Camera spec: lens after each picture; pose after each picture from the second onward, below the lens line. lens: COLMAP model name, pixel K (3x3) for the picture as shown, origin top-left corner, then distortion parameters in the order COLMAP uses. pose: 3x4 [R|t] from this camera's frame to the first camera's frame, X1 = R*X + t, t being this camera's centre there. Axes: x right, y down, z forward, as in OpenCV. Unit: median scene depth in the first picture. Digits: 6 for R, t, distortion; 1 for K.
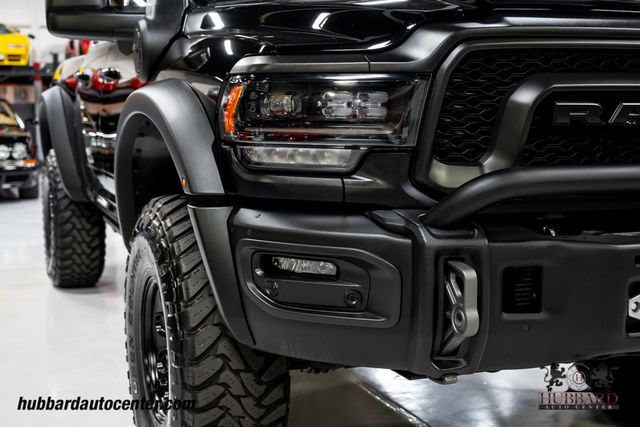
lens RADIAL K [[958.9, 0, 321.3], [0, 958.9, 212.1], [0, 0, 1]] dist [0.017529, 0.000000]
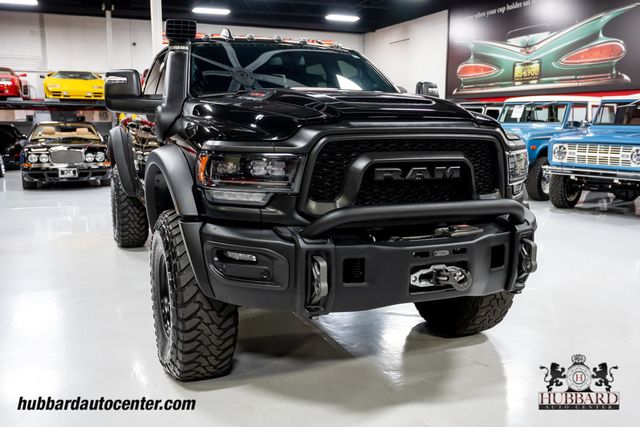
lens RADIAL K [[605.5, 0, 324.1], [0, 605.5, 212.9], [0, 0, 1]] dist [0.002190, 0.000000]
pose [[0.999141, 0.004321, 0.041219, 0.094942], [-0.006155, 0.998991, 0.044487, -0.079270], [-0.040985, -0.044703, 0.998159, -0.168170]]
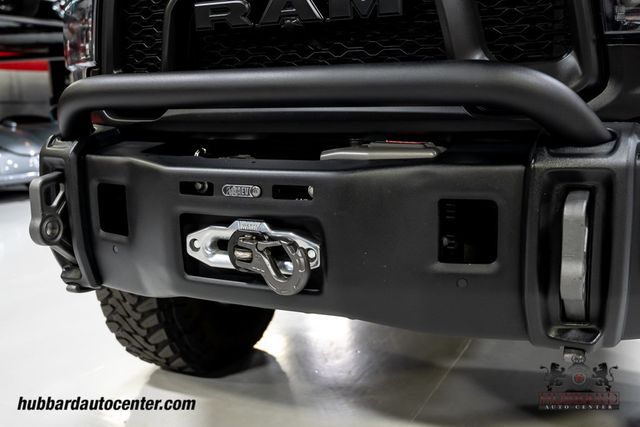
lens RADIAL K [[690.9, 0, 320.5], [0, 690.9, 214.4], [0, 0, 1]] dist [-0.000203, 0.000000]
pose [[0.684662, 0.103166, -0.721522, 0.785531], [-0.060342, 0.994557, 0.084946, 0.015460], [0.726358, -0.014621, 0.687161, 0.641145]]
